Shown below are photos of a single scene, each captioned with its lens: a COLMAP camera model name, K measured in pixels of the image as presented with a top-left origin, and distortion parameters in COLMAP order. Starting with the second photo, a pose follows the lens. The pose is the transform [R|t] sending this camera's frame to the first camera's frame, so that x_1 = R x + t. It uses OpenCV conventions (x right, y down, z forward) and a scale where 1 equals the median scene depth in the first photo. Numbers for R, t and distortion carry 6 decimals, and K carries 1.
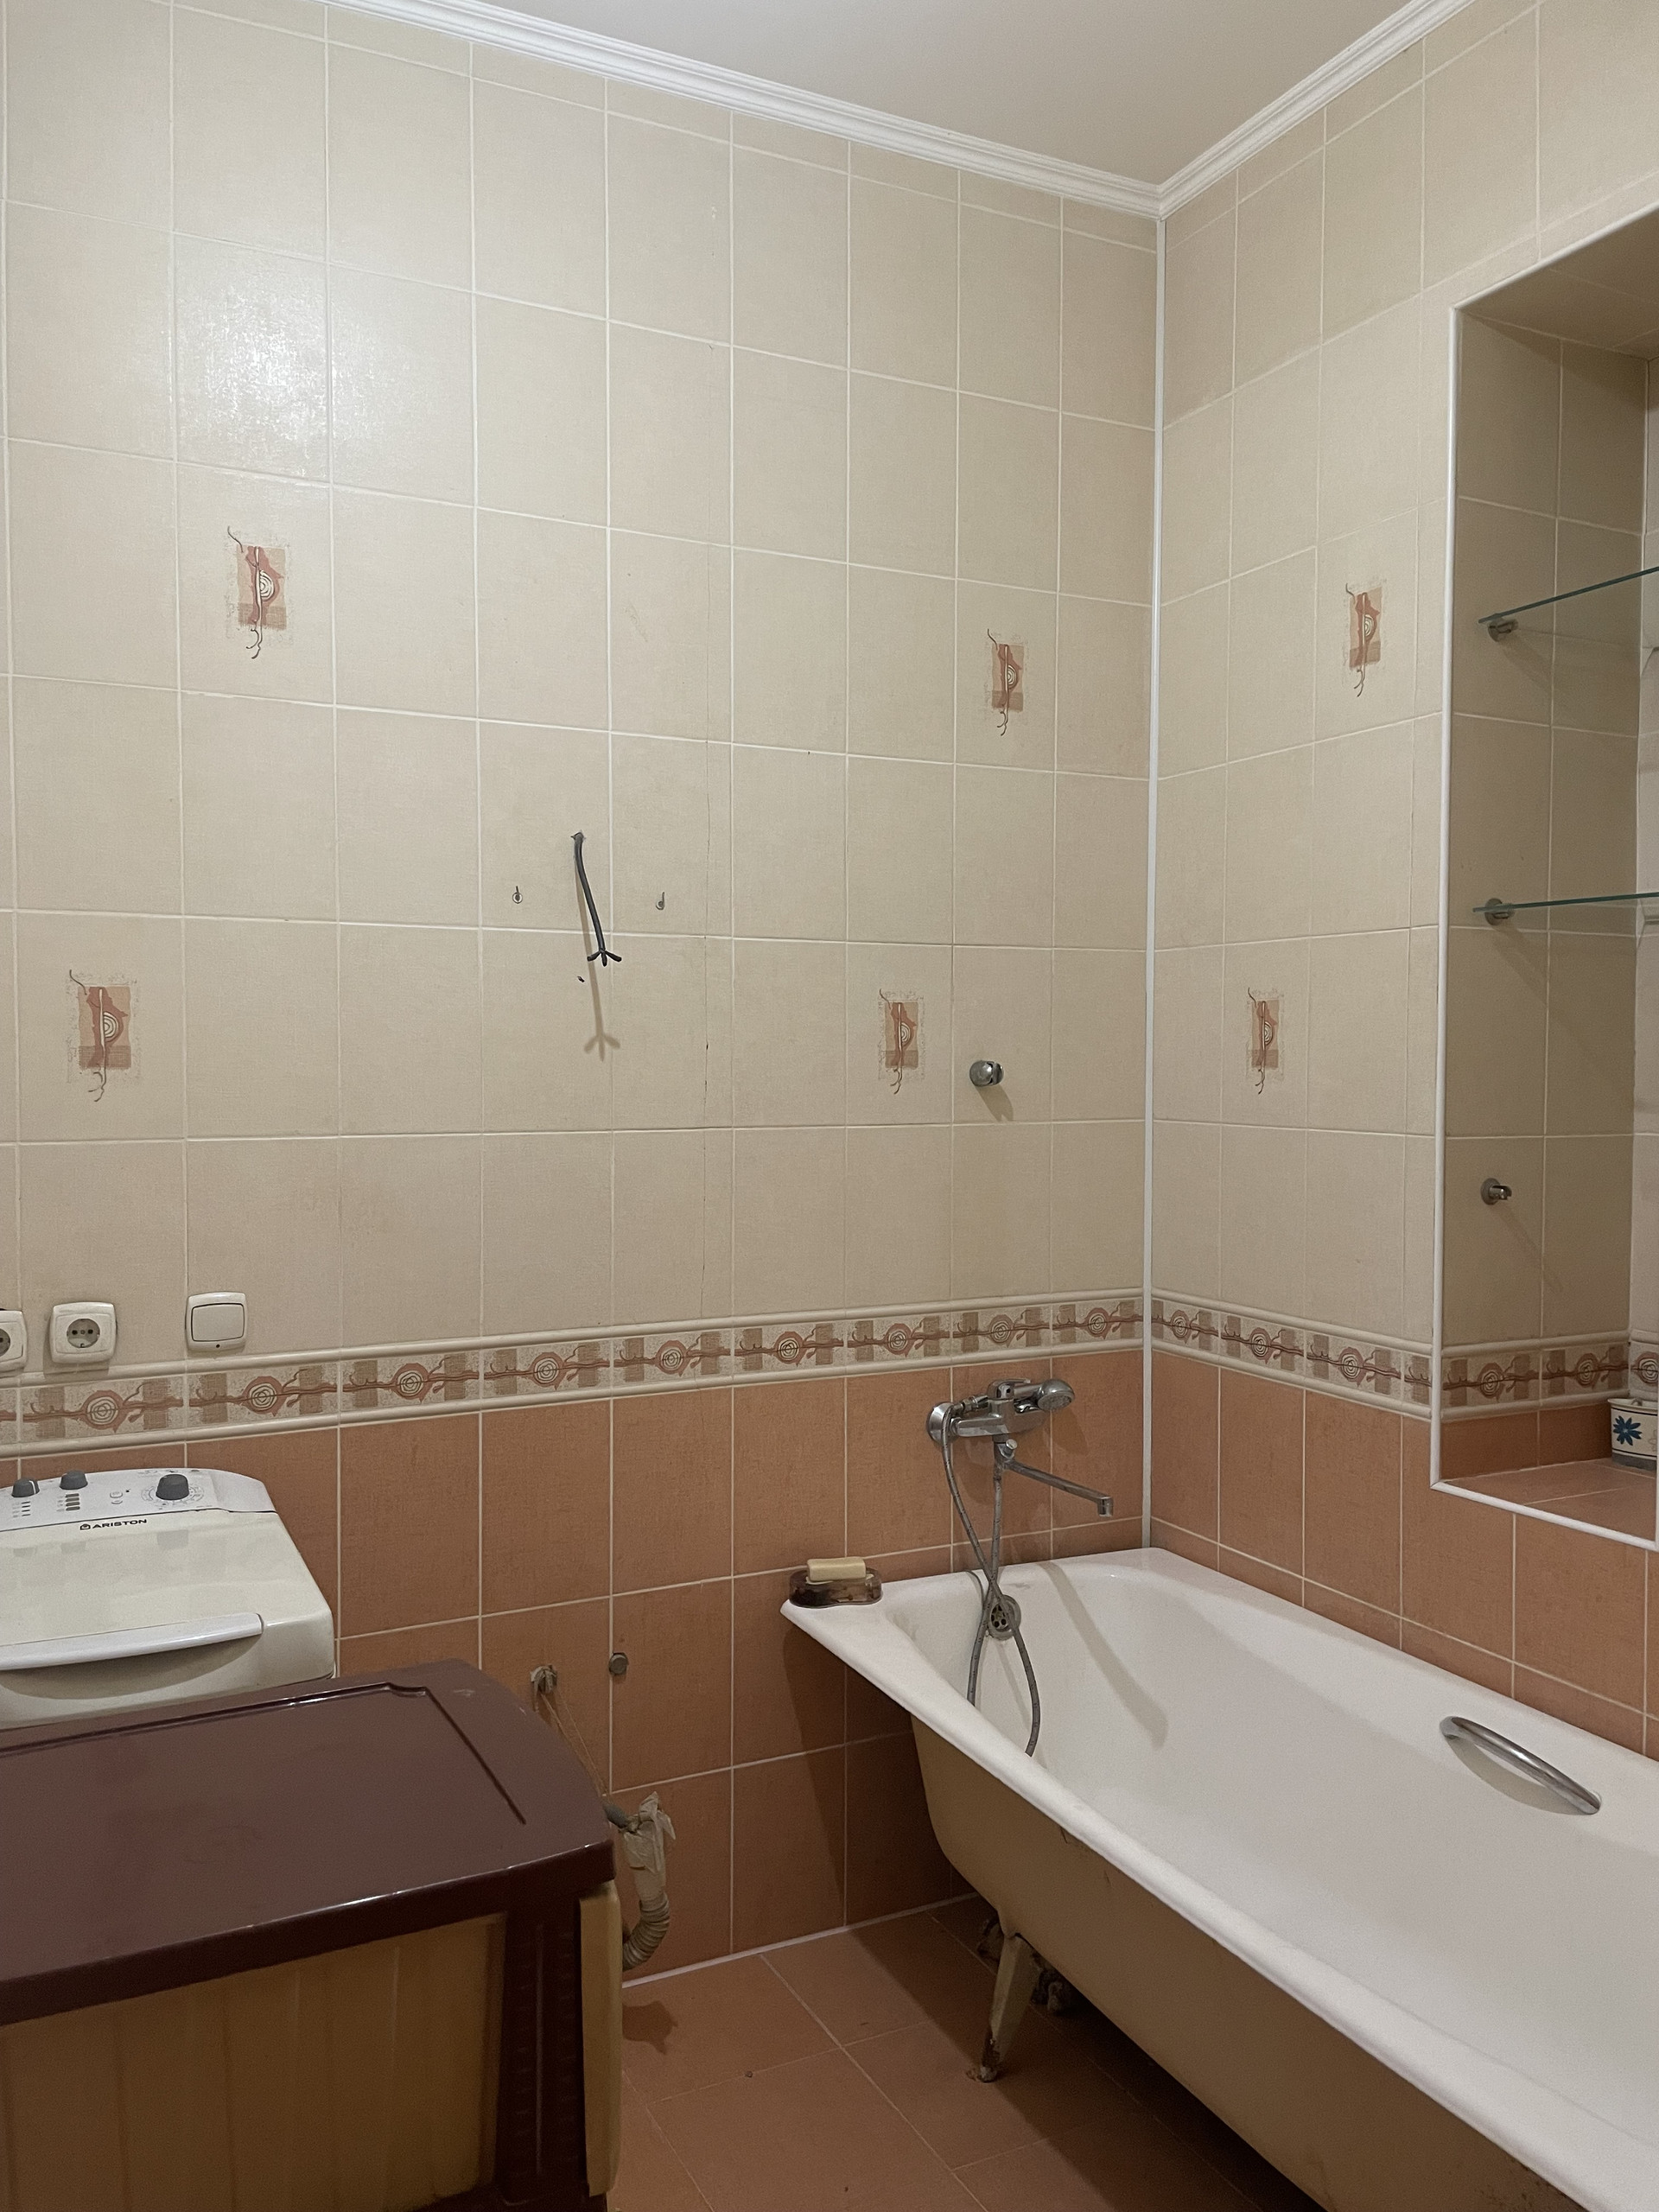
lens RADIAL K [[1685.0, 0, 815.5], [0, 1685.0, 1106.7], [0, 0, 1]] dist [0.106346, -0.159727]
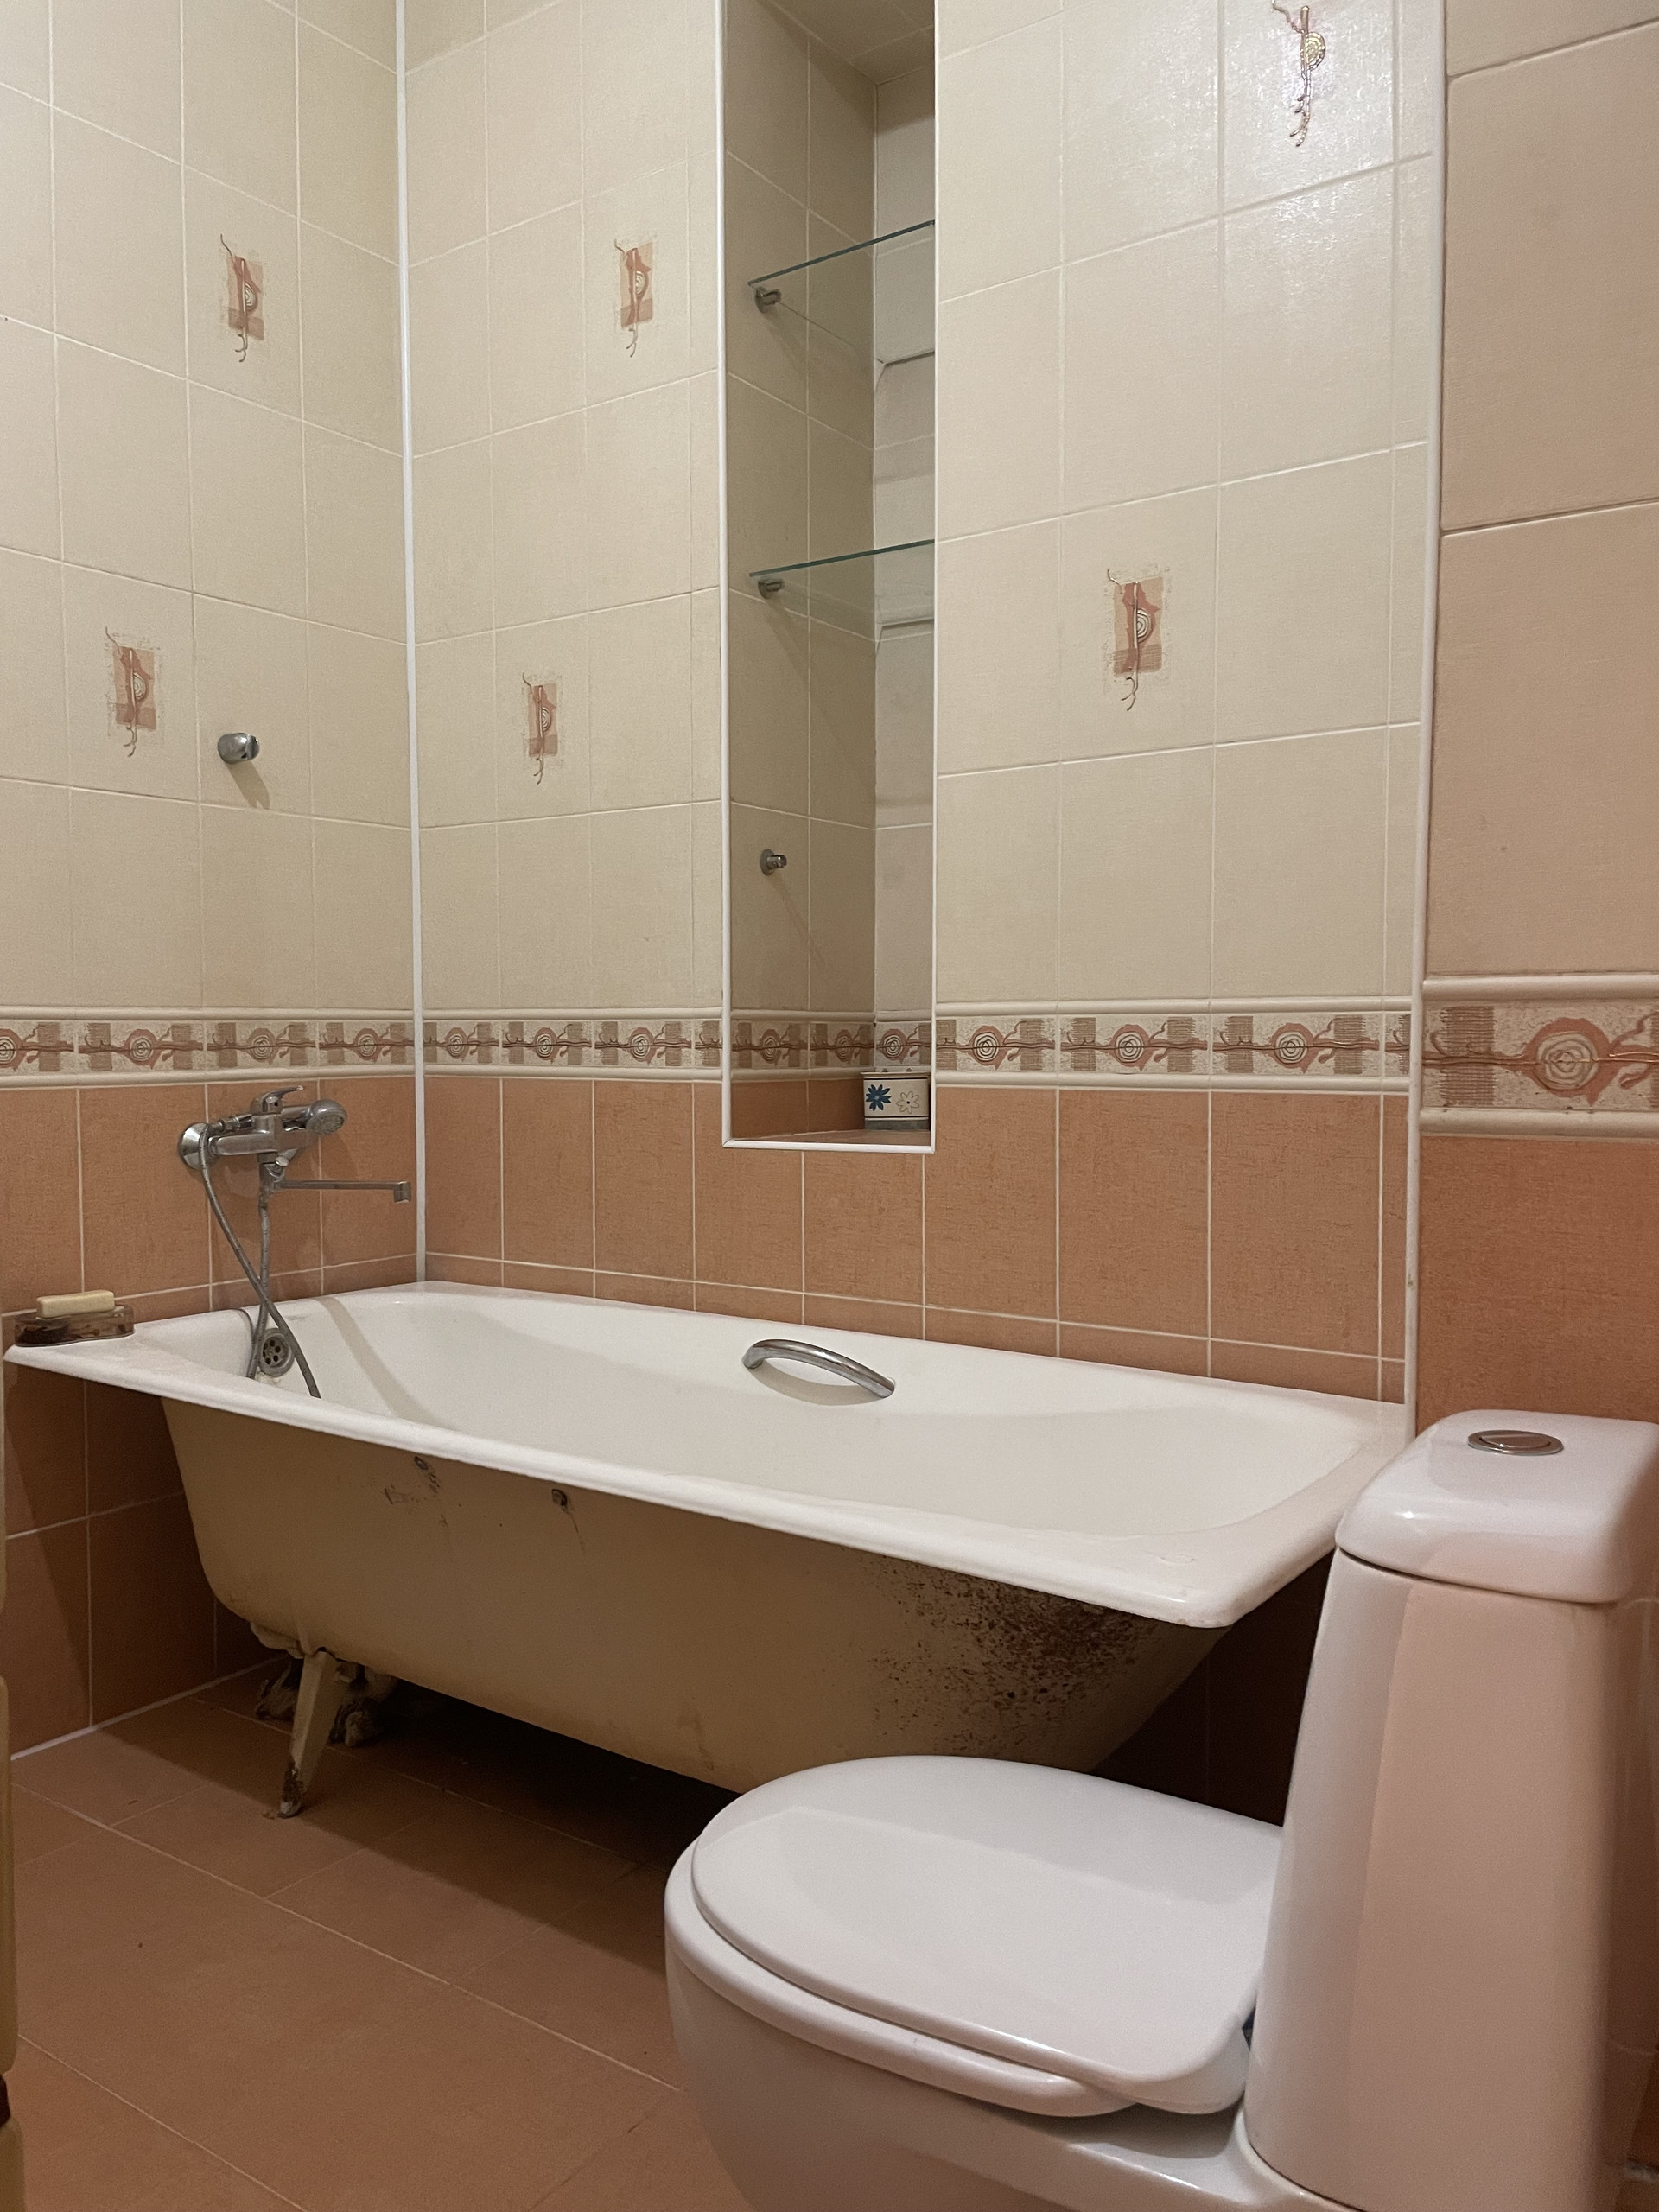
lens RADIAL K [[1685.0, 0, 815.5], [0, 1685.0, 1106.7], [0, 0, 1]] dist [0.106346, -0.159727]
pose [[0.882107, -0.030295, 0.470075, -0.058864], [0.019903, 0.999436, 0.027063, 0.153922], [-0.470629, -0.014516, 0.882212, 0.071776]]
